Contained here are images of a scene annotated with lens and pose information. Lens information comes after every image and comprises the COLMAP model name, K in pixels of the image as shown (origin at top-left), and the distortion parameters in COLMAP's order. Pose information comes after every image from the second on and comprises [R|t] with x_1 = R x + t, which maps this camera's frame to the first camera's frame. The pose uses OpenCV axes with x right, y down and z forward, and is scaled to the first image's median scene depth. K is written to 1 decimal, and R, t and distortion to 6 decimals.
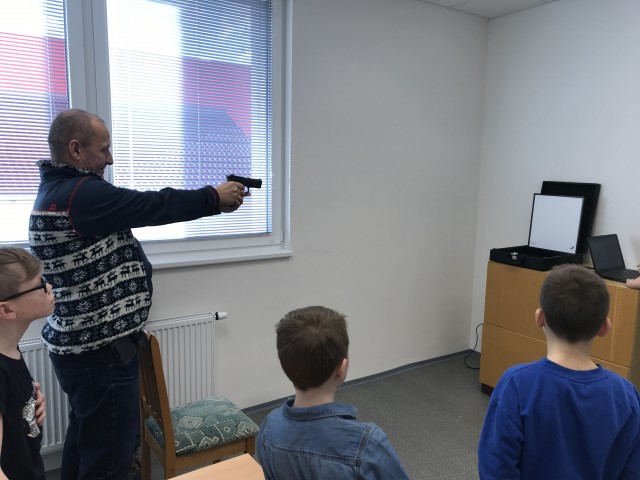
lens RADIAL K [[525.9, 0, 321.0], [0, 525.9, 239.4], [0, 0, 1]] dist [0.022078, -0.002434]
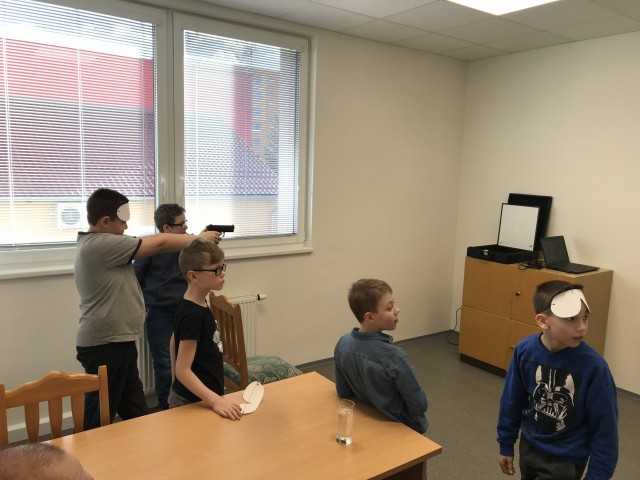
lens RADIAL K [[525.9, 0, 321.3], [0, 525.9, 242.9], [0, 0, 1]] dist [0.022078, -0.002434]
pose [[0.999350, 0.004738, 0.035741, -0.078525], [-0.004963, 0.999968, 0.006204, 0.002102], [-0.035711, -0.006377, 0.999342, -0.263386]]
